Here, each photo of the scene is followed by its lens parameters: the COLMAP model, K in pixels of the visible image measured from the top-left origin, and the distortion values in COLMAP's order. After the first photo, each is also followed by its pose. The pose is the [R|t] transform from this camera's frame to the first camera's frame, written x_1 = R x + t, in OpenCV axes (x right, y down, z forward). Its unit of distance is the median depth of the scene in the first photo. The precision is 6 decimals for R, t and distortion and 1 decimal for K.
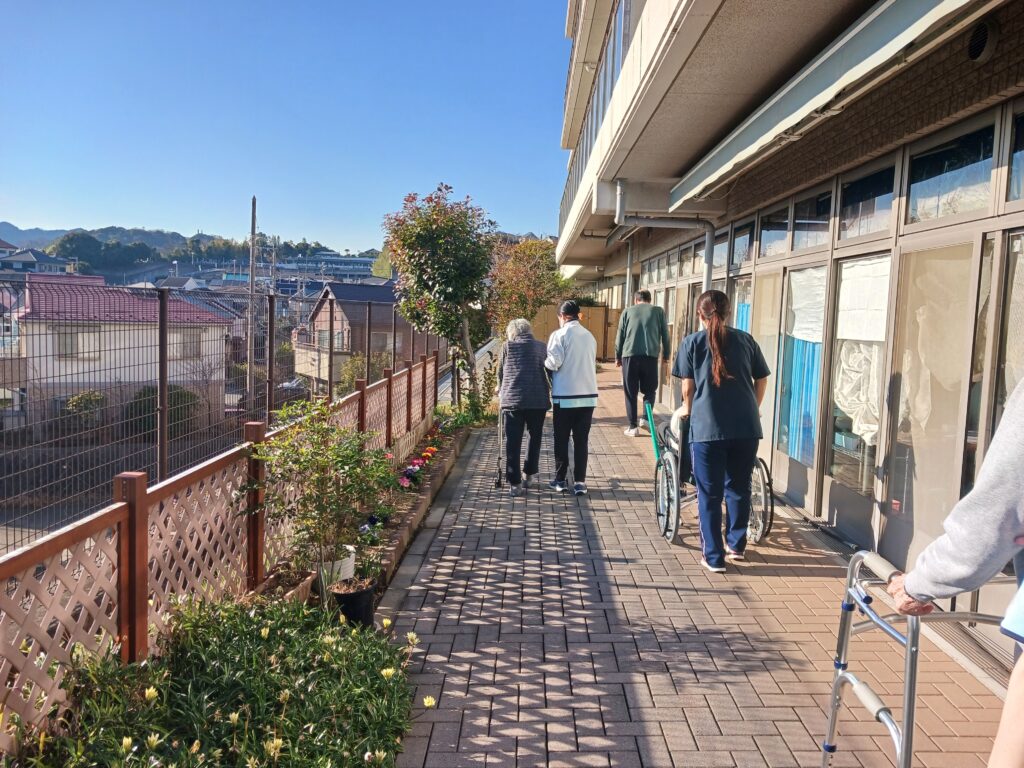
lens RADIAL K [[820.4, 0, 510.8], [0, 820.4, 382.0], [0, 0, 1]] dist [0.024472, -0.005209]
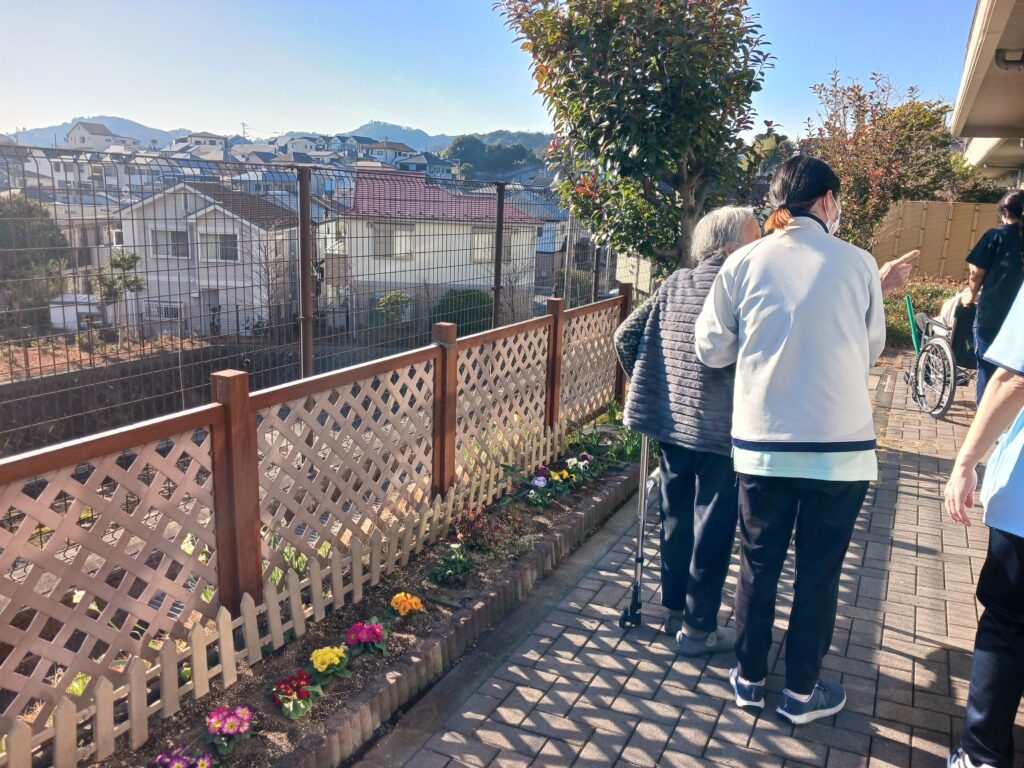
lens RADIAL K [[820.4, 0, 516.0], [0, 820.4, 386.9], [0, 0, 1]] dist [0.024472, -0.005209]
pose [[0.909420, 0.096427, -0.404545, 0.017096], [-0.046037, 0.990112, 0.132510, -0.012067], [0.413323, -0.101884, 0.904867, 0.161505]]
